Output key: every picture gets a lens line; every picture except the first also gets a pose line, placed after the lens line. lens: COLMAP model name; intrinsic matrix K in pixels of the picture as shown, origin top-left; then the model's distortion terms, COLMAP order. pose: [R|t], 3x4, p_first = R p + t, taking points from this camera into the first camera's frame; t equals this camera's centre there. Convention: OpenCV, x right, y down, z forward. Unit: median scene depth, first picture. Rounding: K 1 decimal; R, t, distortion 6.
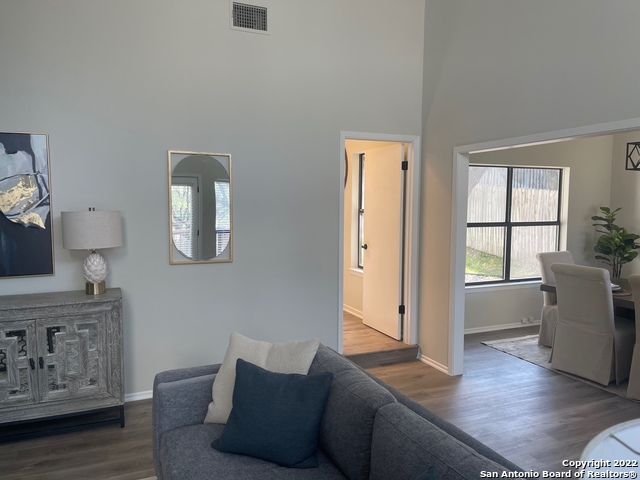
lens RADIAL K [[515.1, 0, 320.4], [0, 515.1, 251.5], [0, 0, 1]] dist [0.094372, -0.135283]
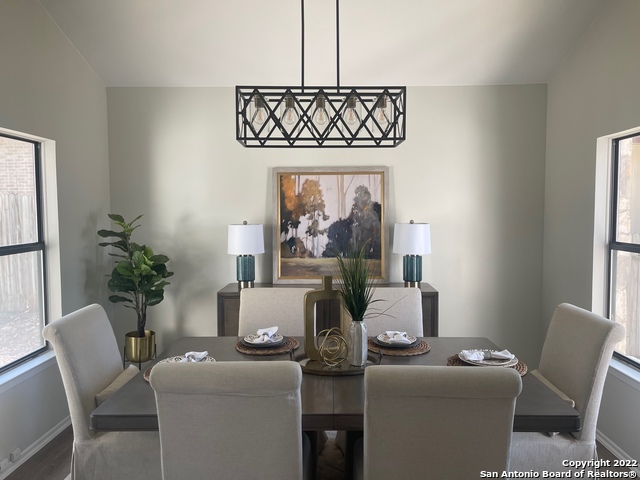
lens RADIAL K [[485.8, 0, 319.6], [0, 485.8, 242.4], [0, 0, 1]] dist [0.094213, -0.100202]
pose [[0.452831, -0.064316, 0.889274, 0.143340], [0.089398, 0.995644, 0.026487, -0.046598], [-0.887103, 0.067505, 0.456608, 0.535026]]
